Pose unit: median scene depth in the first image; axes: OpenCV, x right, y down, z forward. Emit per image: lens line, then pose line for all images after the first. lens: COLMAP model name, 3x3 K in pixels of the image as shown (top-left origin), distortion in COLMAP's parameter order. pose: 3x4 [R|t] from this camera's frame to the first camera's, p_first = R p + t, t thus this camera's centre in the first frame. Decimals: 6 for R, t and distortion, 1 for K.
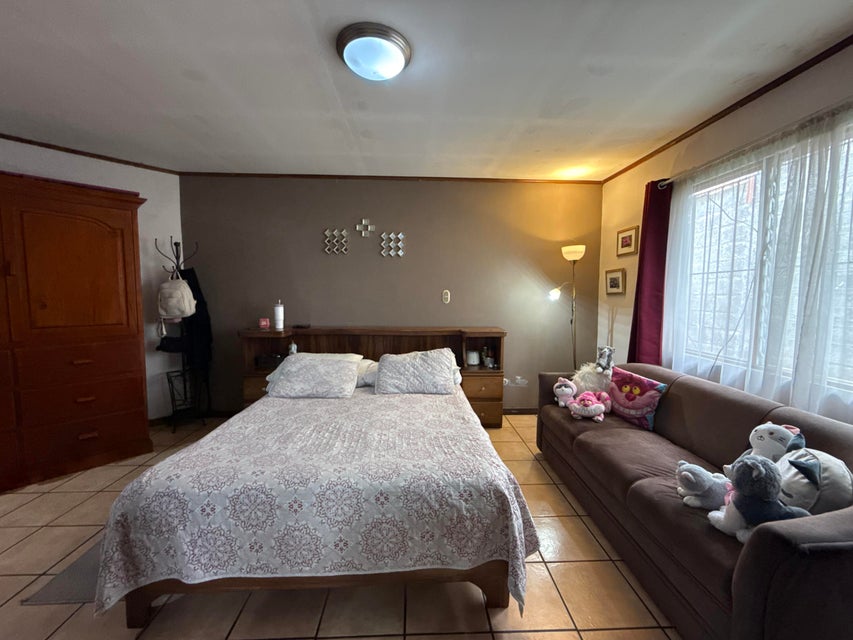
lens RADIAL K [[341.1, 0, 426.7], [0, 341.1, 319.4], [0, 0, 1]] dist [-0.001184, 0.000924]
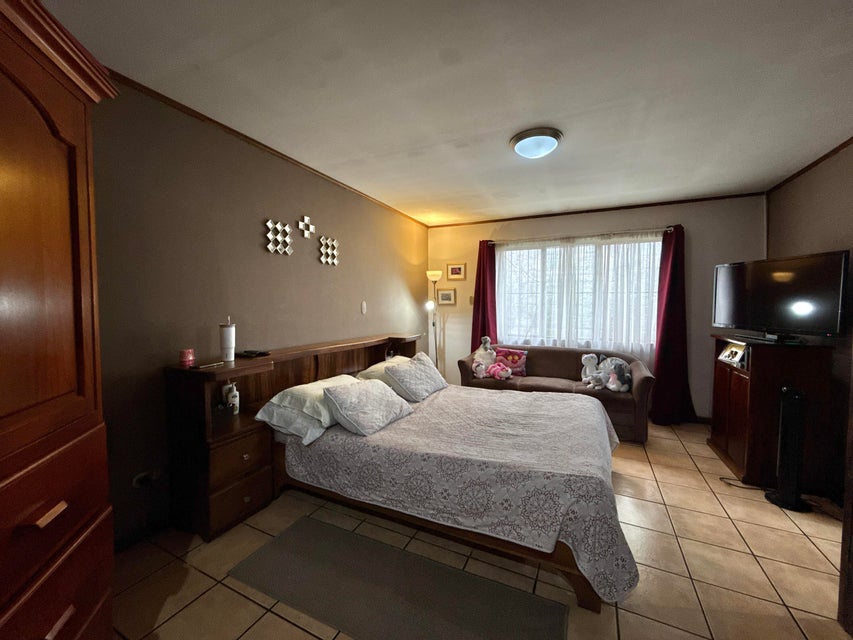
lens RADIAL K [[341.1, 0, 426.1], [0, 341.1, 321.0], [0, 0, 1]] dist [-0.001184, 0.000924]
pose [[0.474402, -0.046991, 0.879053, -0.856334], [0.065267, 0.997703, 0.018111, -0.037003], [-0.877886, 0.048781, 0.476379, 0.382671]]
